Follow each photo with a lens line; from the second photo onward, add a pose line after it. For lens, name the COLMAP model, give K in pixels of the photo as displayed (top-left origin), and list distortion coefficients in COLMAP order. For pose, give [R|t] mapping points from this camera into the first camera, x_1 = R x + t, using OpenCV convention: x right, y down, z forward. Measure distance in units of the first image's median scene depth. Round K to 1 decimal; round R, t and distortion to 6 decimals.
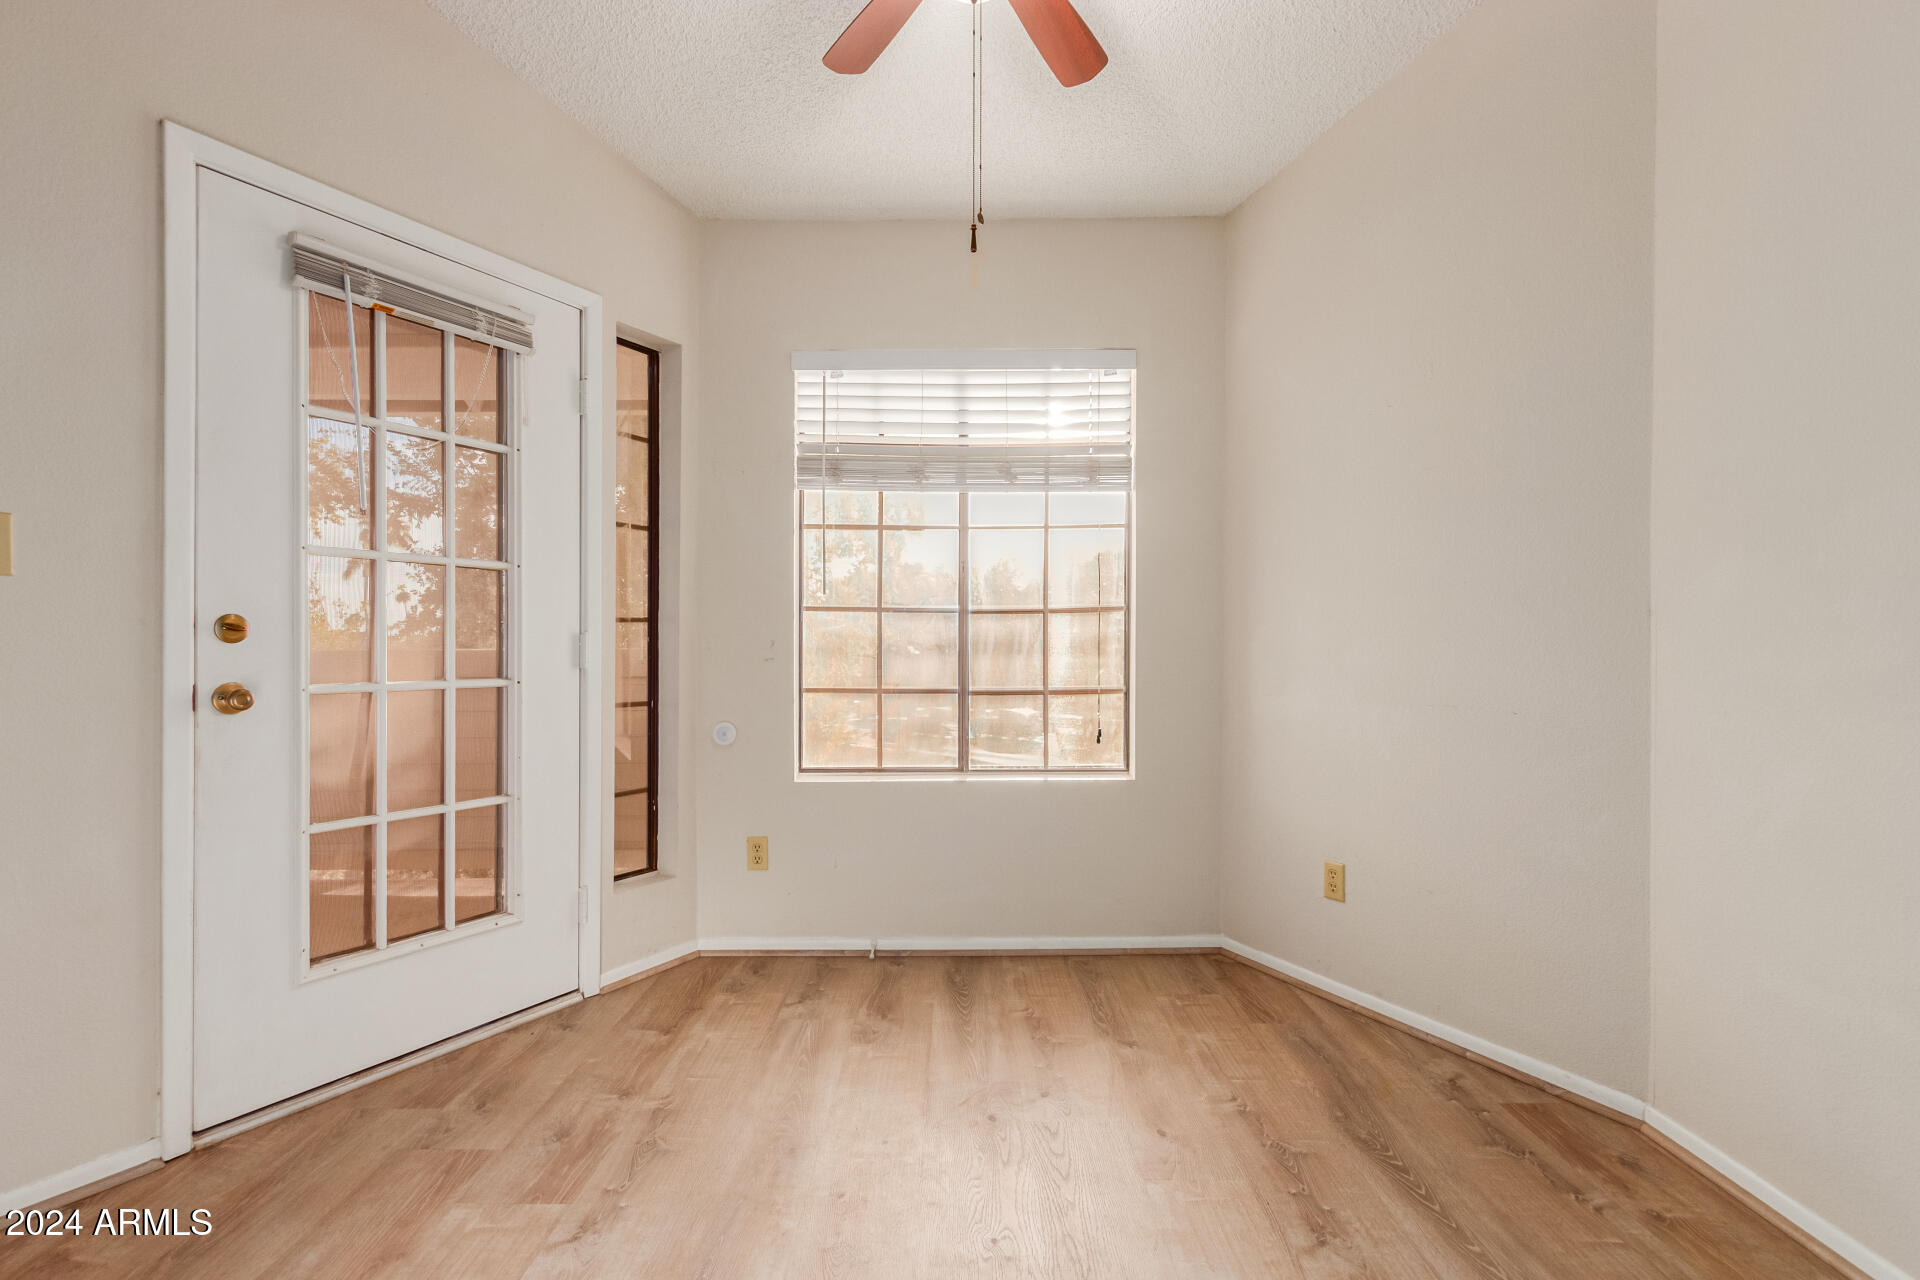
lens RADIAL K [[880.9, 0, 956.0], [0, 880.9, 648.0], [0, 0, 1]] dist [0.010358, -0.004841]
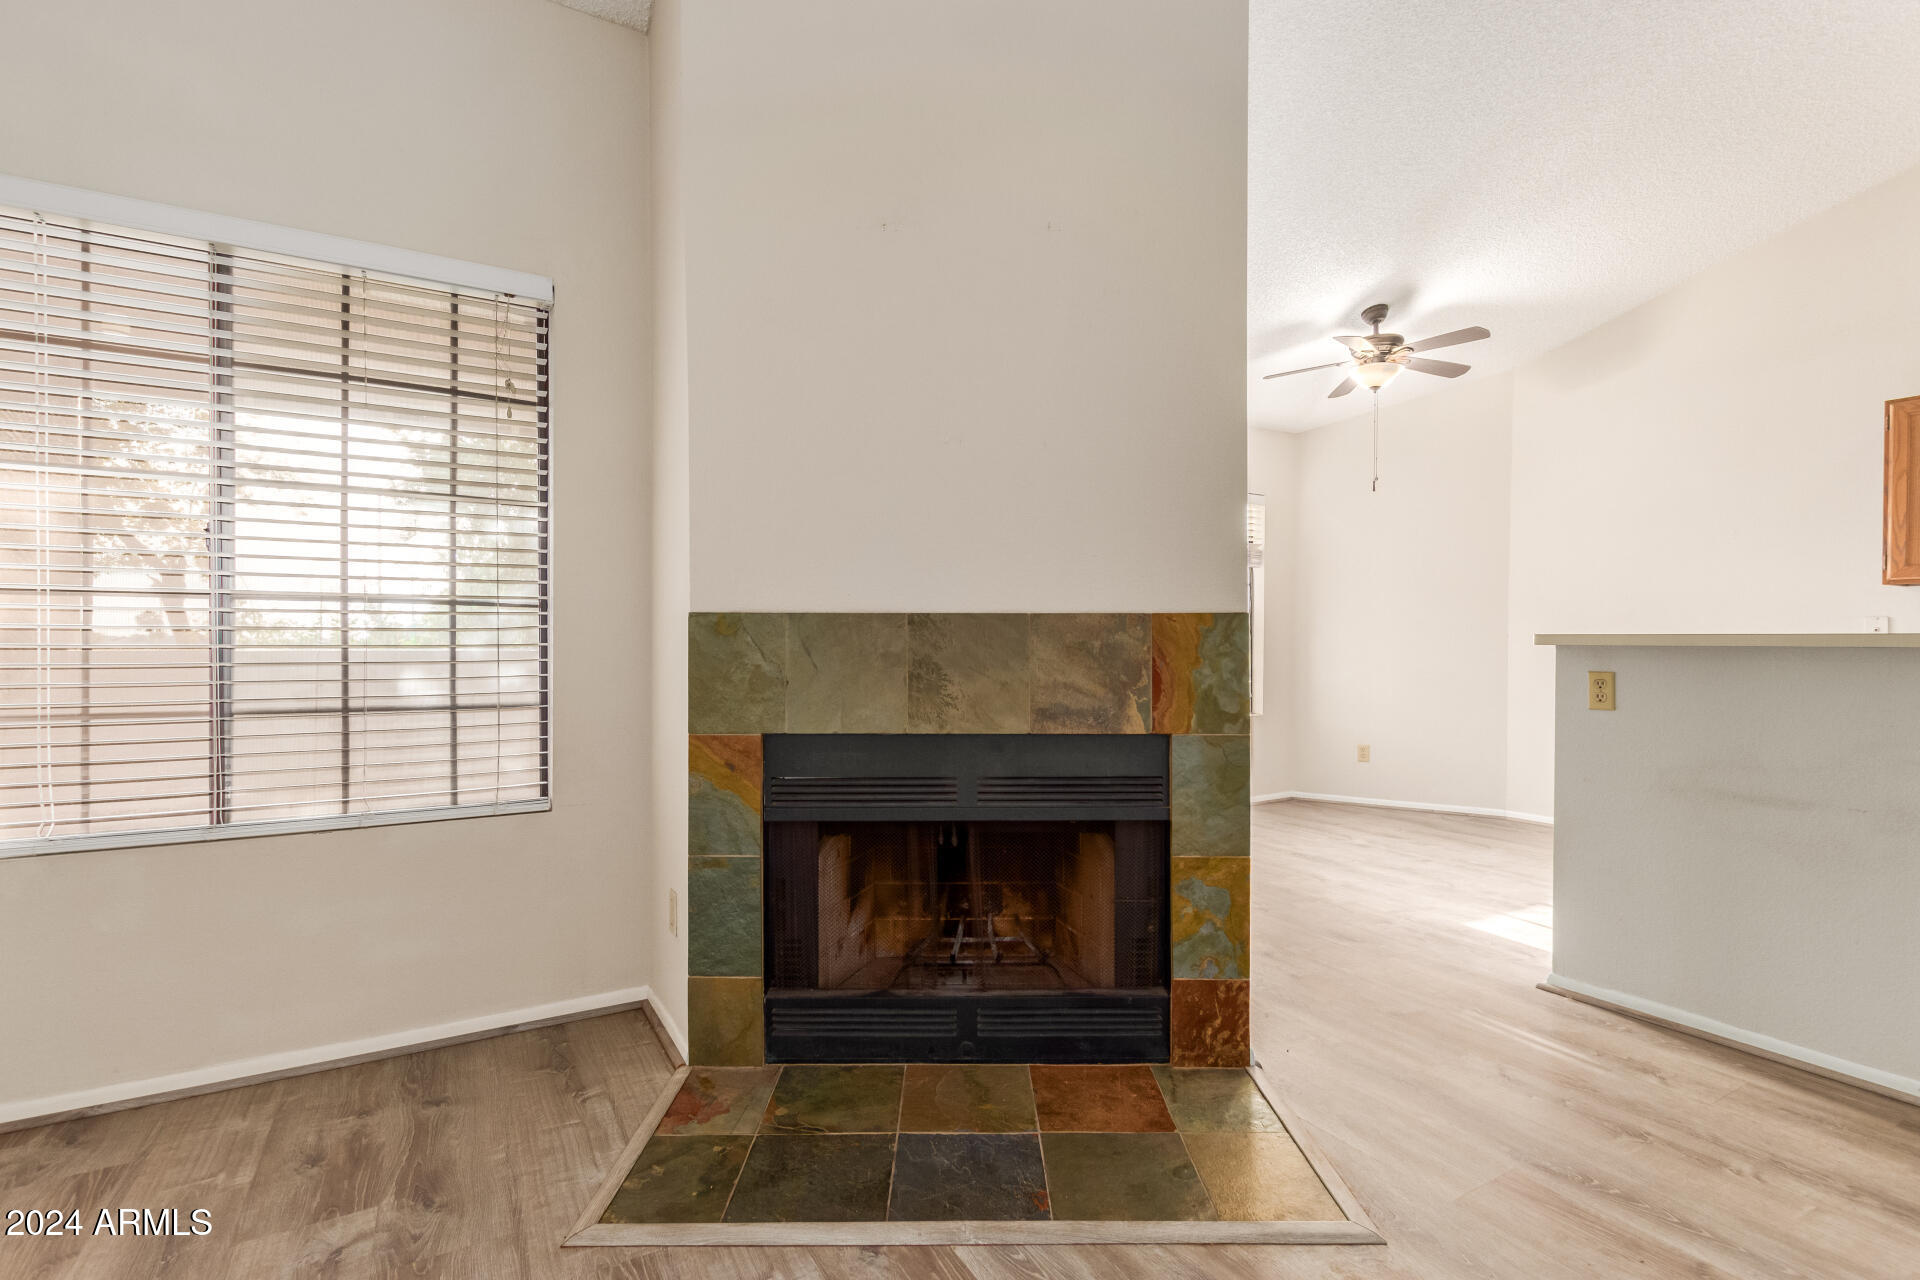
lens RADIAL K [[880.9, 0, 955.8], [0, 880.9, 648.9], [0, 0, 1]] dist [0.010358, -0.004841]
pose [[0.867683, -0.001395, 0.497116, -1.419389], [-0.000913, 0.999990, 0.004401, -0.004914], [-0.497117, -0.004272, 0.867673, -0.372416]]
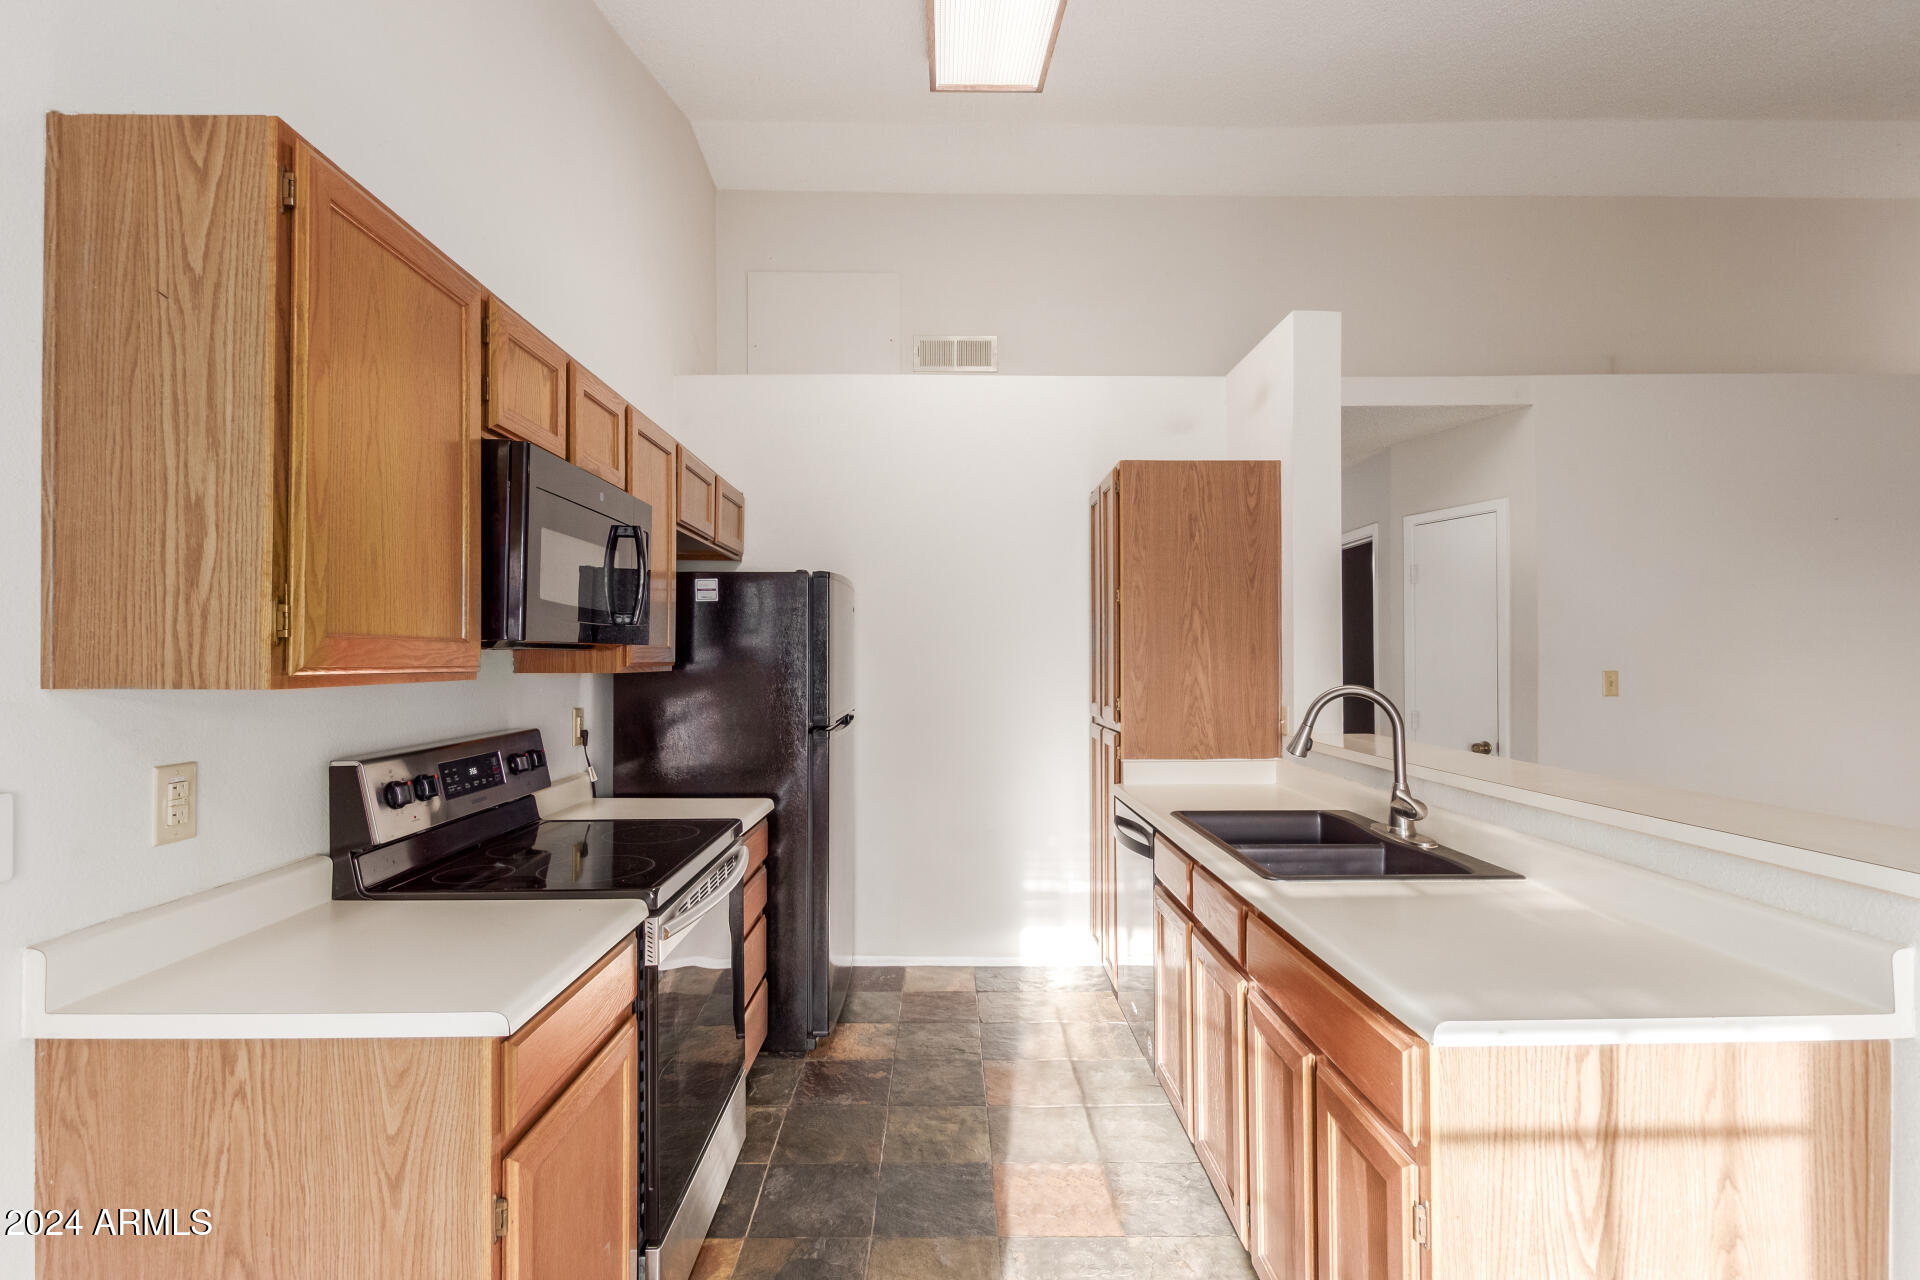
lens RADIAL K [[880.9, 0, 948.0], [0, 880.9, 652.5], [0, 0, 1]] dist [0.010358, -0.004841]
pose [[-0.999988, 0.002005, 0.004375, 0.094891], [0.001989, 0.999992, -0.003579, -0.110225], [-0.004382, -0.003570, -0.999984, 0.496083]]
